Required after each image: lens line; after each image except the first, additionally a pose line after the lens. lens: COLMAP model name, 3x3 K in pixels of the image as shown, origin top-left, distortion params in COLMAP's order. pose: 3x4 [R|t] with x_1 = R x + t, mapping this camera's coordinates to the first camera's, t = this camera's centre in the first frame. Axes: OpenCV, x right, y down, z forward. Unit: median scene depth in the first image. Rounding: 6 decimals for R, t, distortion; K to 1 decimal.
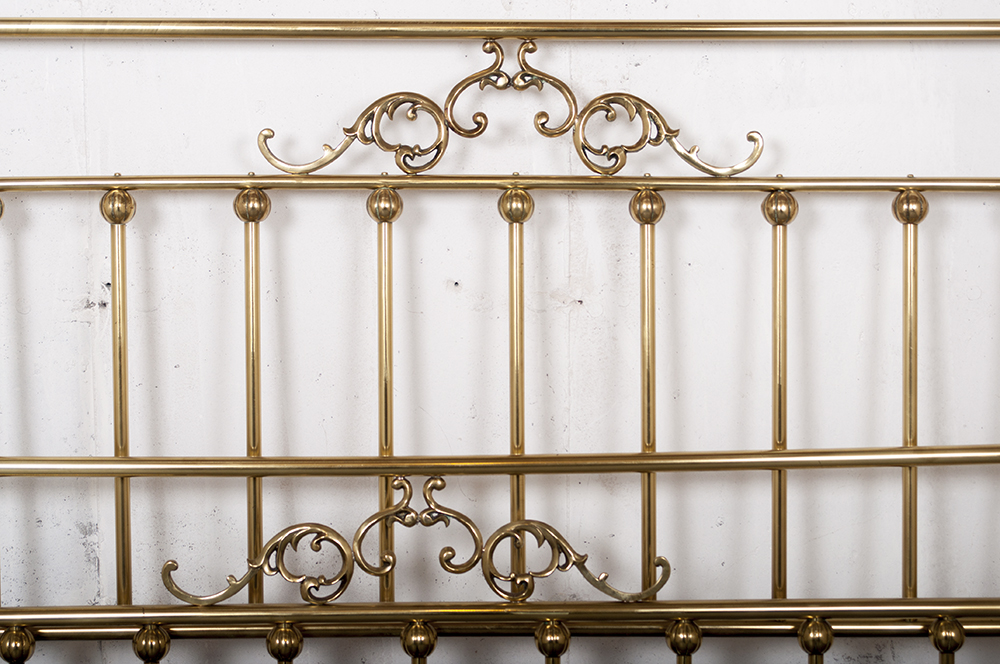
lens RADIAL K [[2211.3, 0, 496.7], [0, 2211.3, 329.9], [0, 0, 1]] dist [-0.107869, 0.000000]
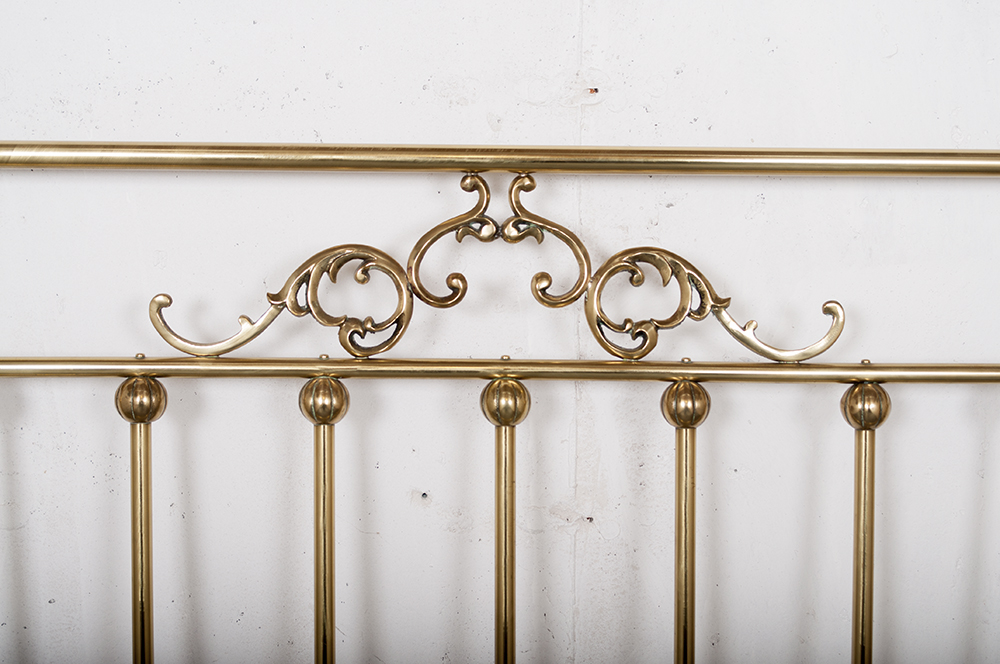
lens RADIAL K [[1823.3, 0, 503.1], [0, 1823.3, 331.9], [0, 0, 1]] dist [-0.163325, 0.000000]
pose [[0.999925, 0.006939, 0.010133, 0.001774], [-0.006706, 0.999717, -0.022835, -0.065565], [-0.010289, 0.022765, 0.999688, 0.402980]]
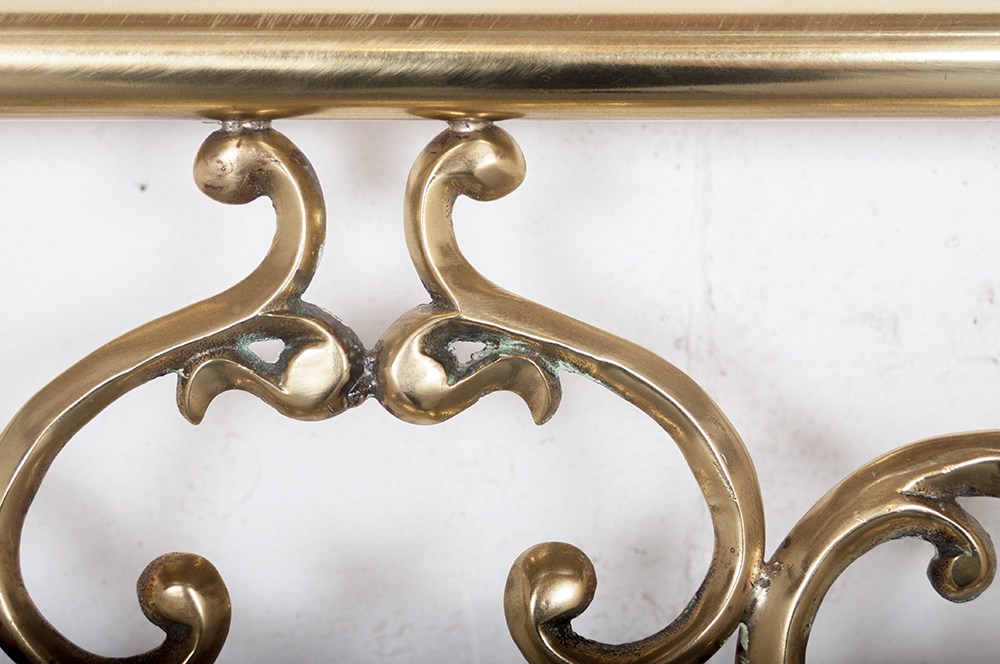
lens RADIAL K [[2967.5, 0, 500.2], [0, 2967.5, 331.0], [0, 0, 1]] dist [0.015512, 0.000000]
pose [[0.999981, -0.002162, -0.005696, 0.017775], [0.002040, 0.999769, -0.021399, -0.110417], [0.005741, 0.021387, 0.999755, 0.774171]]
